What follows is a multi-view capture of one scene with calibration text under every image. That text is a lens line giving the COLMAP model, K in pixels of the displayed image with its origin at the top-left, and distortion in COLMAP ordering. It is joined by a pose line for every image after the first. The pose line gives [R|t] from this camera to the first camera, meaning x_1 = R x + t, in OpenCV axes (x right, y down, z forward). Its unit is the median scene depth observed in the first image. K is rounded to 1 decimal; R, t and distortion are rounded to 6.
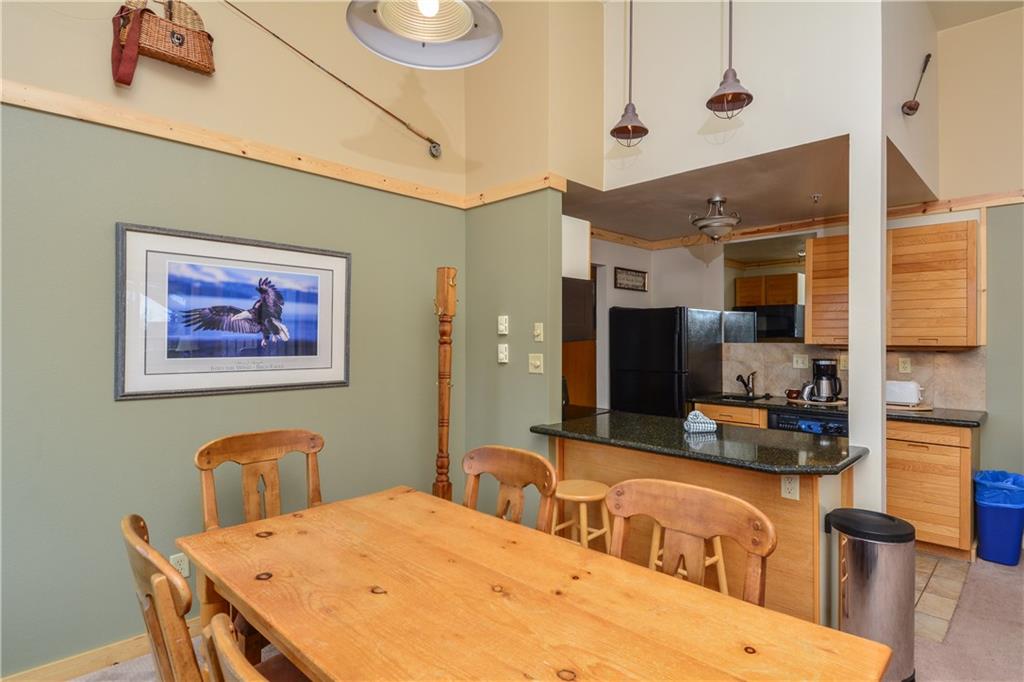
lens RADIAL K [[546.5, 0, 537.0], [0, 546.5, 334.6], [0, 0, 1]] dist [0.035500, -0.027772]
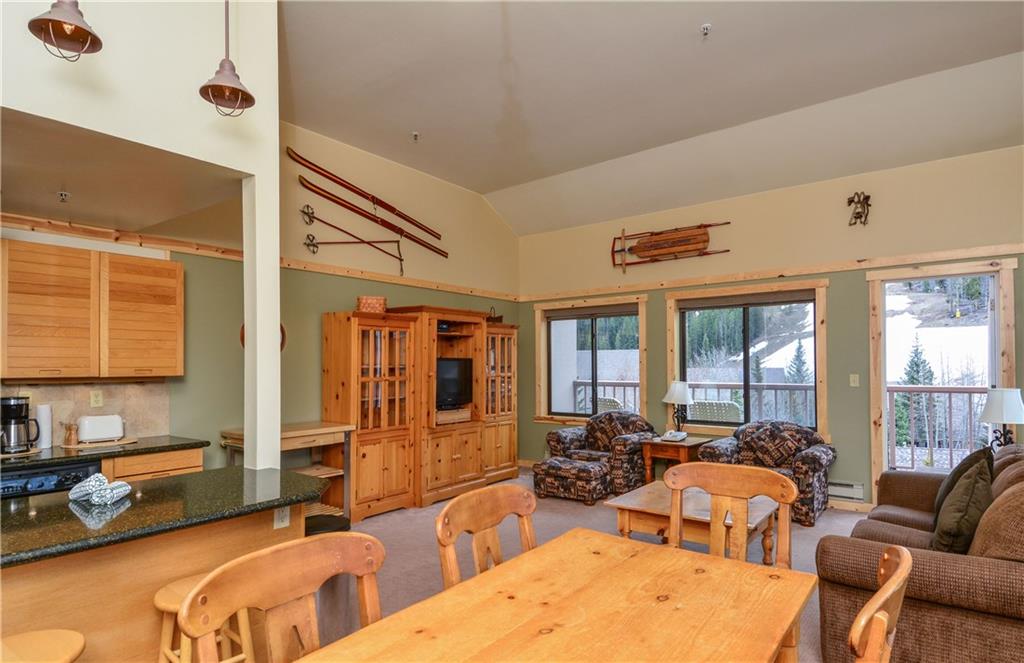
lens RADIAL K [[579.5, 0, 512.8], [0, 579.5, 354.9], [0, 0, 1]] dist [-0.004679, -0.002500]
pose [[-0.146898, 0.019369, 0.988962, -0.410531], [0.003756, 0.999812, -0.019024, 0.003651], [-0.989145, 0.000920, -0.146943, 0.470729]]
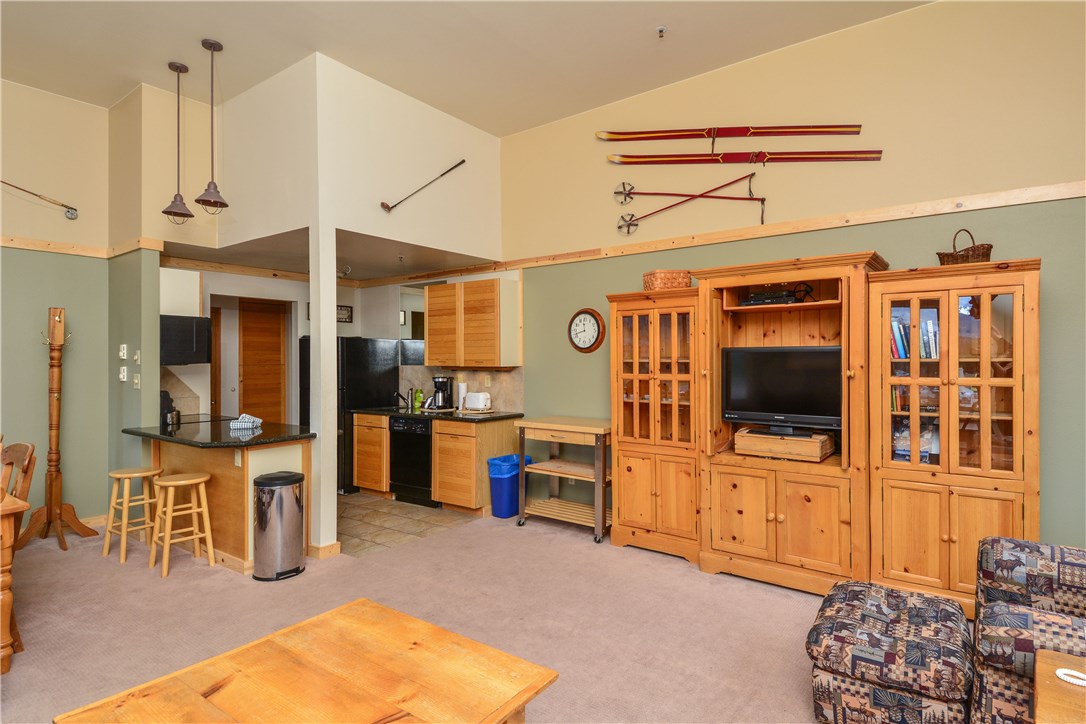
lens RADIAL K [[579.6, 0, 564.5], [0, 579.6, 356.3], [0, 0, 1]] dist [0.035500, -0.027772]
pose [[0.990386, -0.001307, 0.138329, 0.682991], [0.001902, 0.999989, -0.004170, 0.000814], [-0.138322, 0.004393, 0.990378, -0.448907]]
